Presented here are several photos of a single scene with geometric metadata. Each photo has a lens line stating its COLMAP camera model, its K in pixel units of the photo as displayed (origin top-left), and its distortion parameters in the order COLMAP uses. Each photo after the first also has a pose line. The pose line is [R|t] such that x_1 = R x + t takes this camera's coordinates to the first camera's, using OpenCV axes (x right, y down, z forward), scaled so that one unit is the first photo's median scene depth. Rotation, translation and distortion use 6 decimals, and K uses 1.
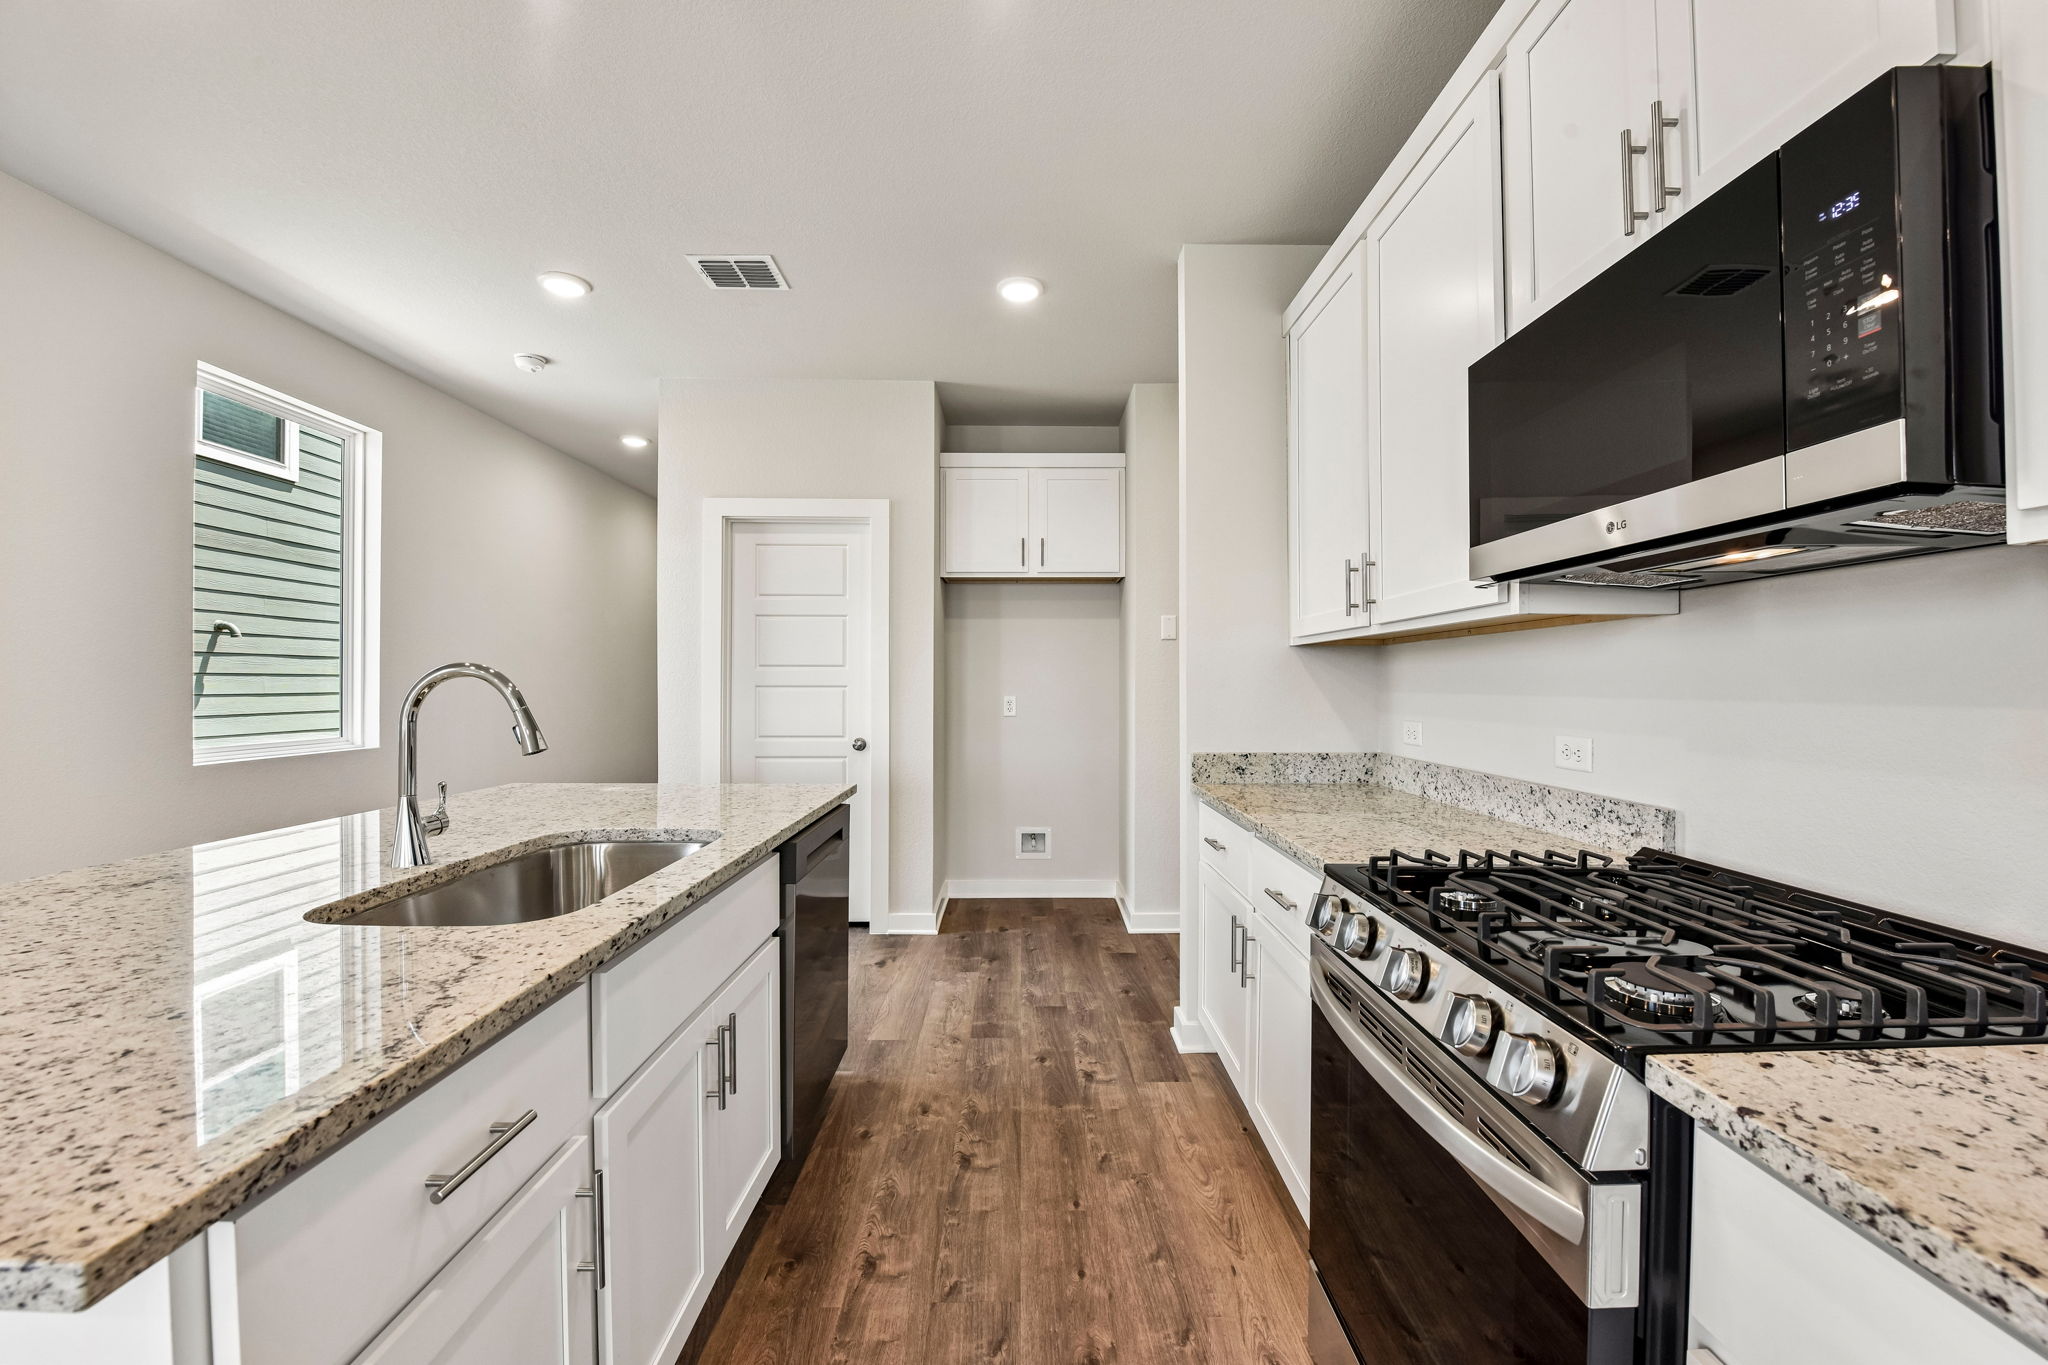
lens RADIAL K [[818.7, 0, 1037.7], [0, 818.7, 690.9], [0, 0, 1]] dist [-0.023794, -0.000203]
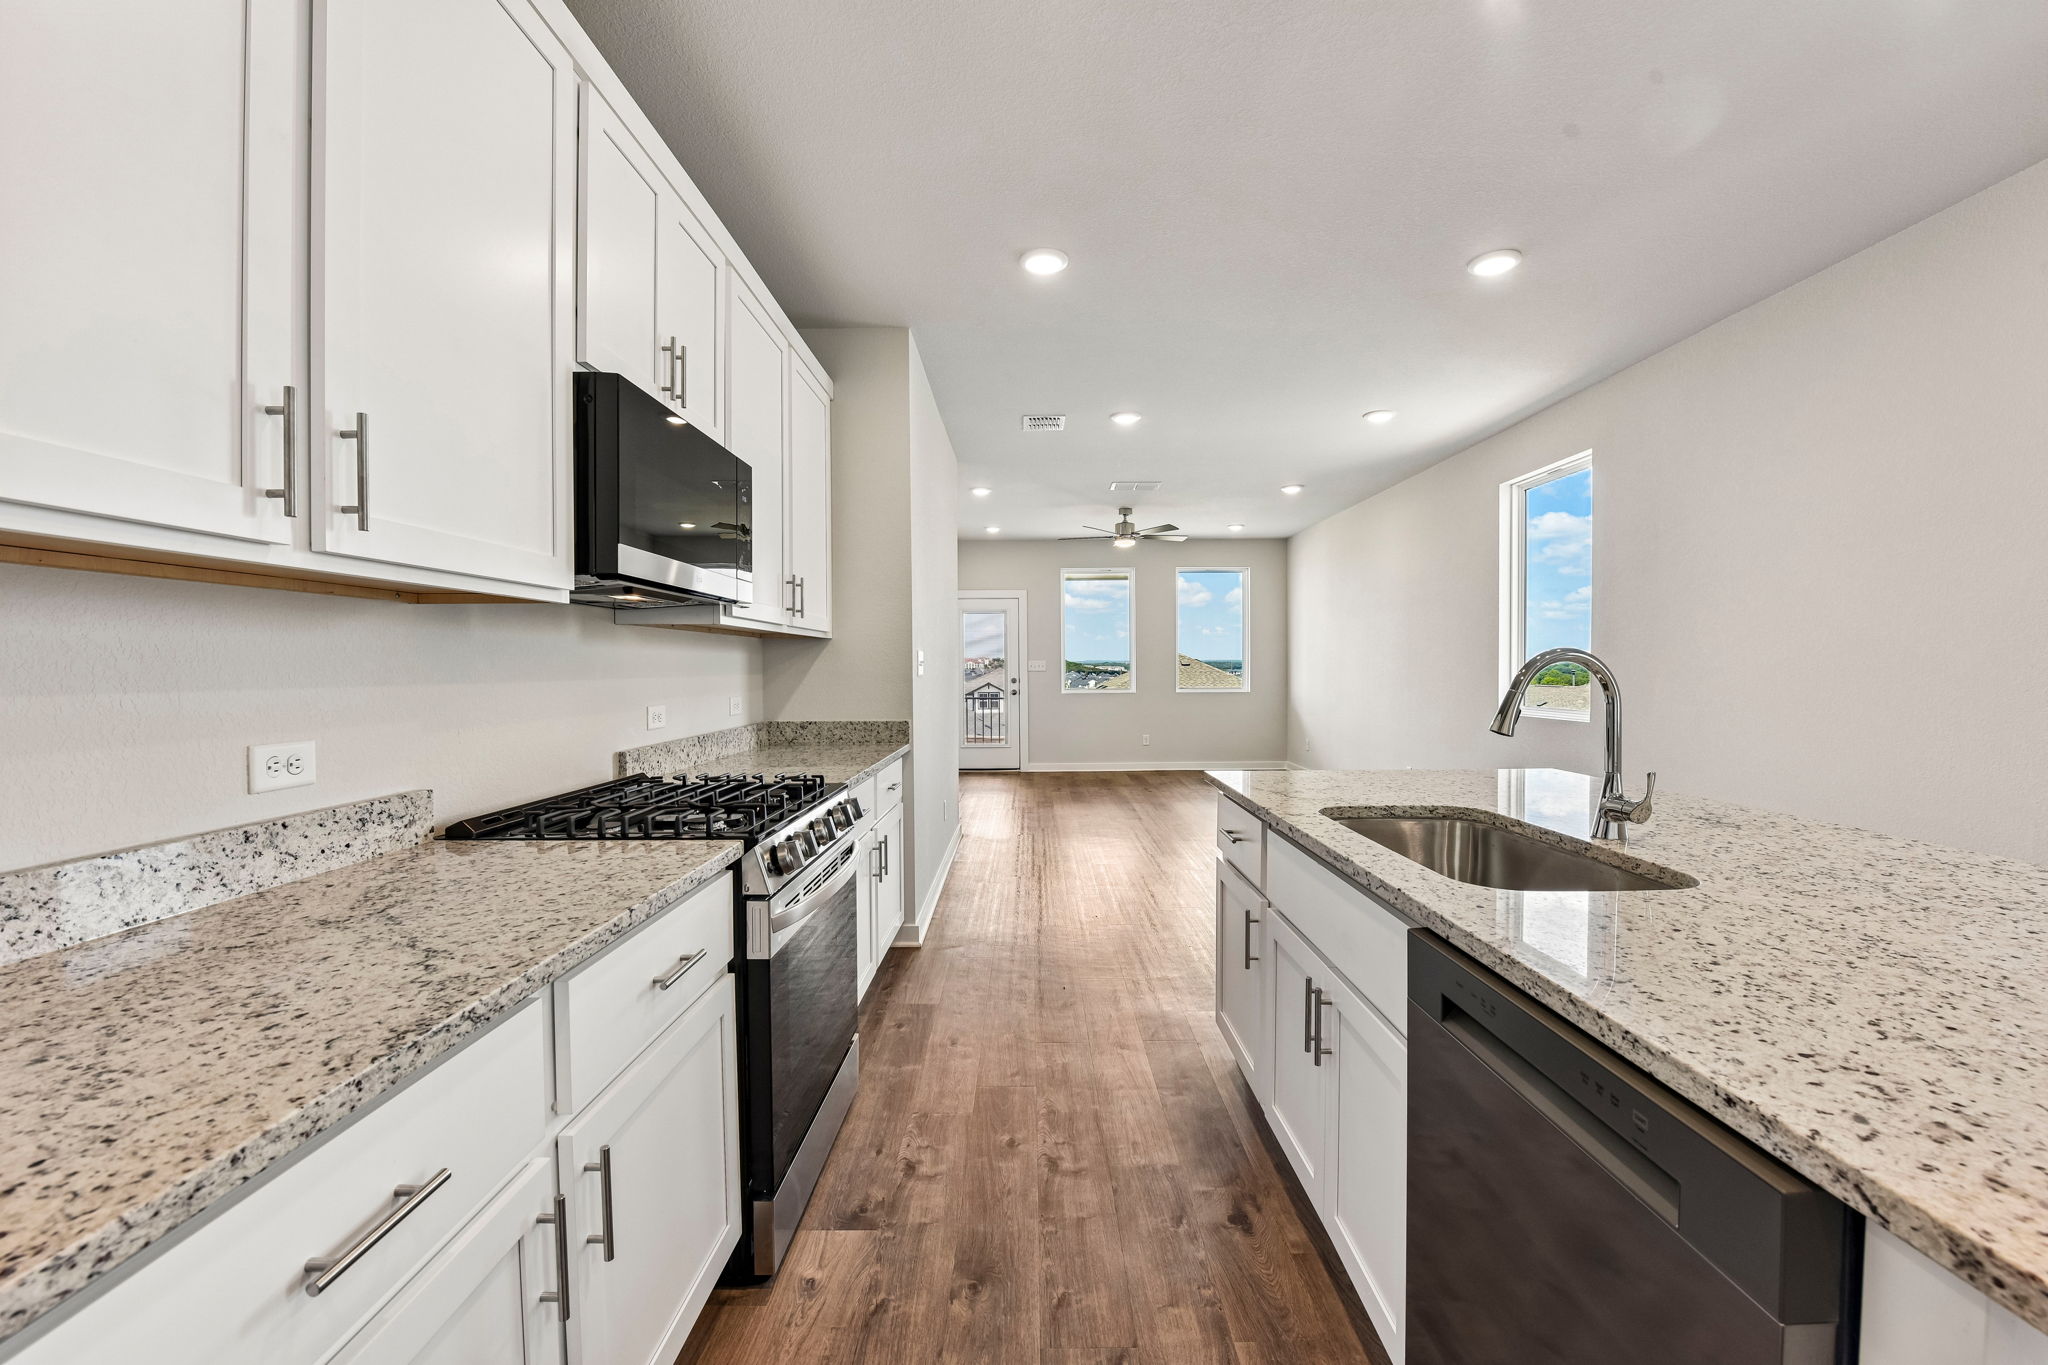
lens RADIAL K [[822.6, 0, 1024.0], [0, 822.6, 682.5], [0, 0, 1]] dist [-0.001763, -0.003535]
pose [[-0.999491, 0.001167, 0.031882, -0.030209], [0.002039, 0.999625, 0.027321, -0.017028], [-0.031839, 0.027372, -0.999118, 1.717812]]
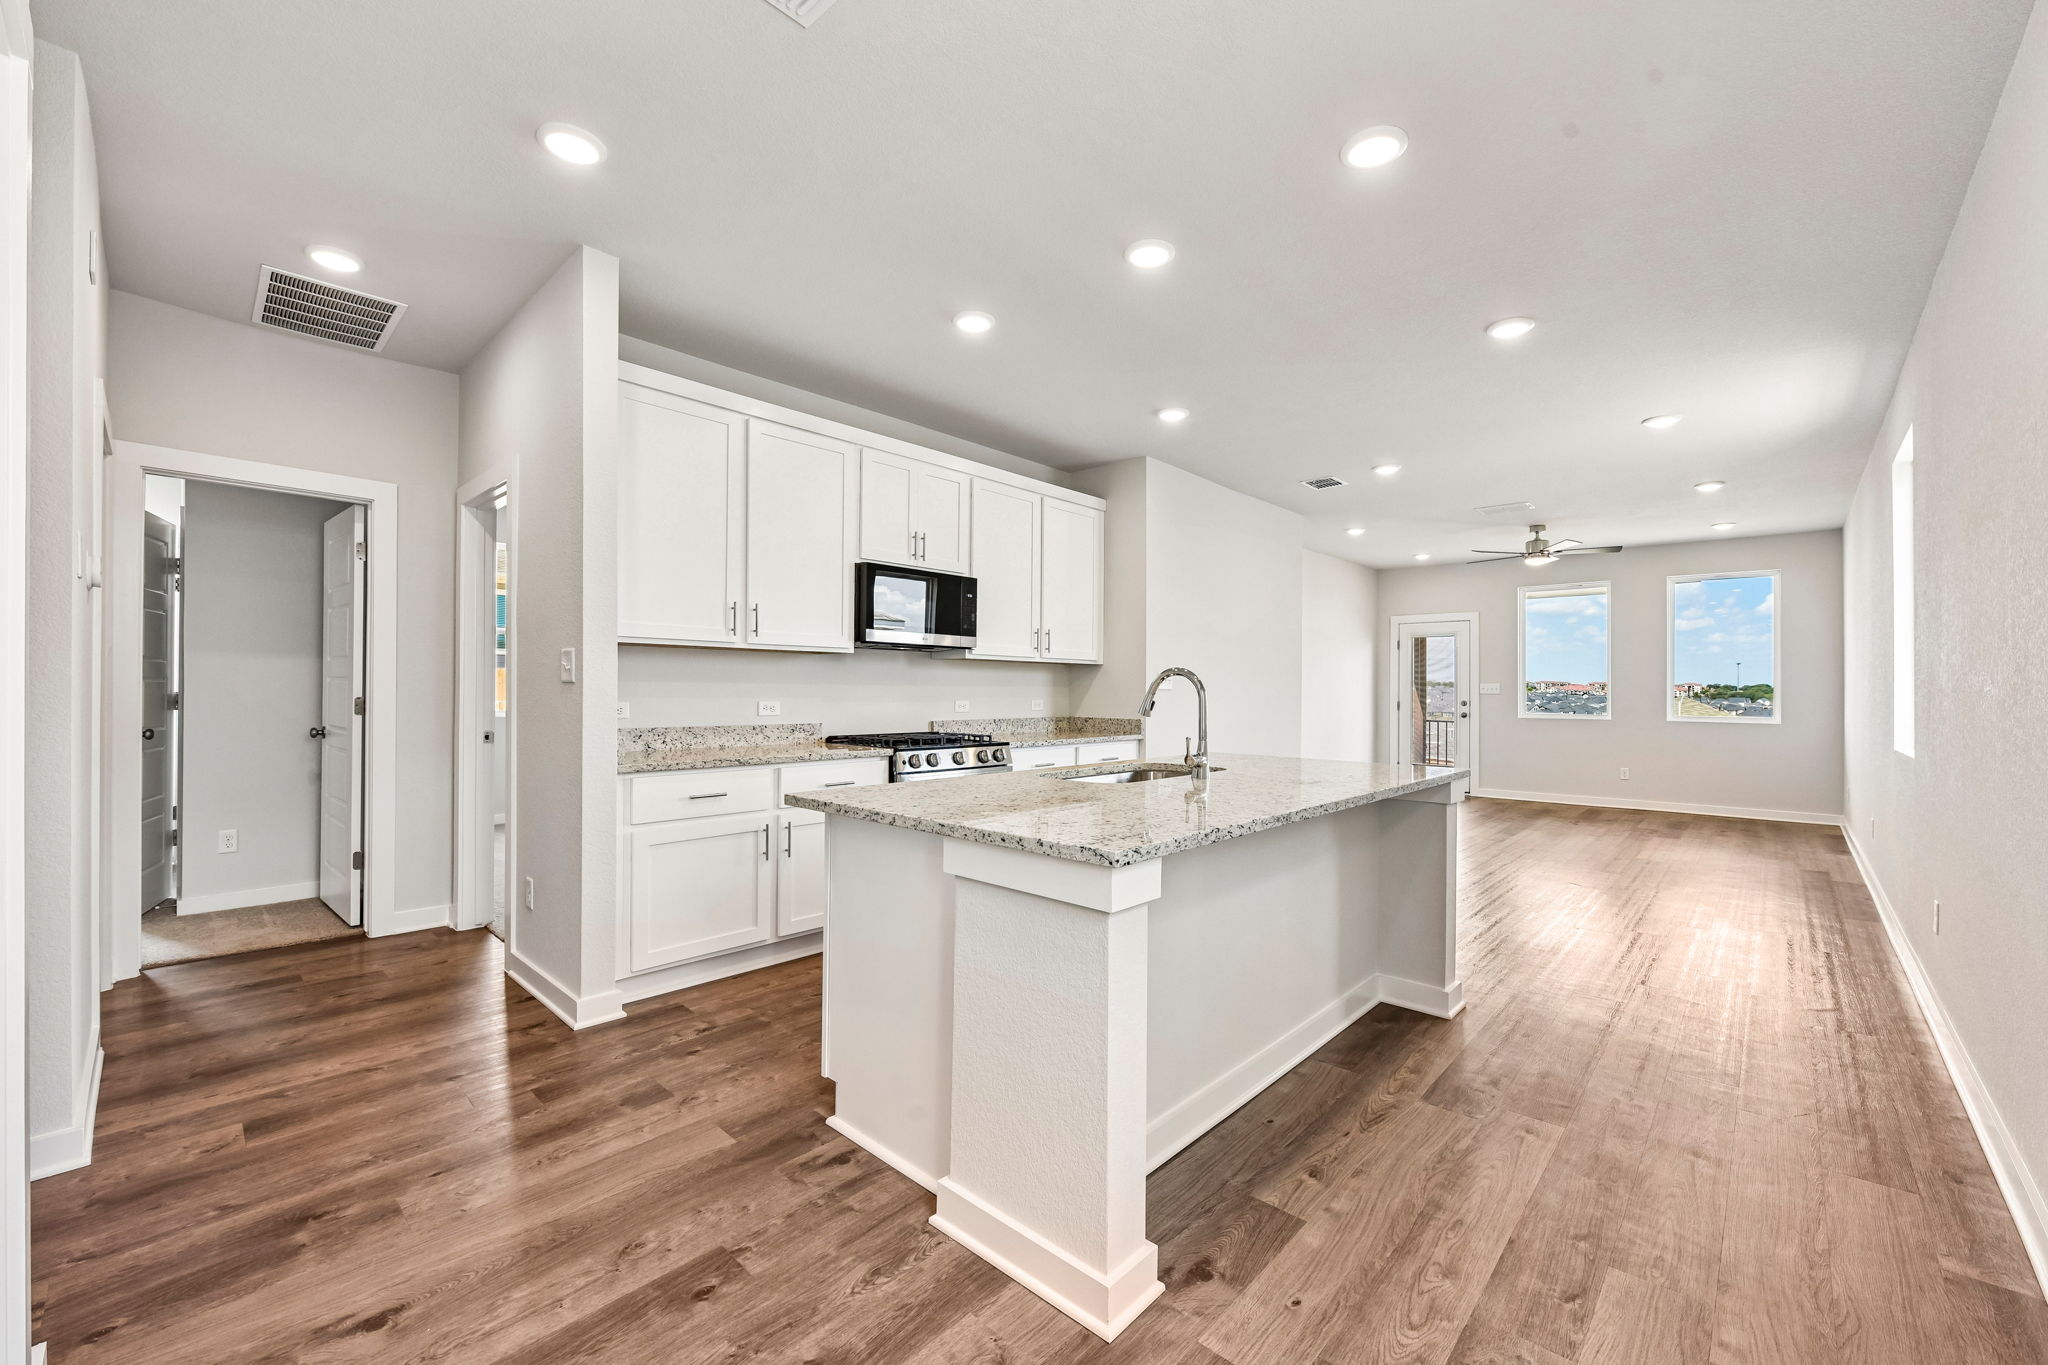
lens RADIAL K [[809.9, 0, 1015.6], [0, 809.9, 679.6], [0, 0, 1]] dist [-0.030701, -0.000366]
pose [[-0.704510, 0.000247, 0.709694, -1.439892], [-0.004042, 0.999982, -0.004361, 0.003053], [-0.709682, -0.005941, -0.704497, 2.110483]]
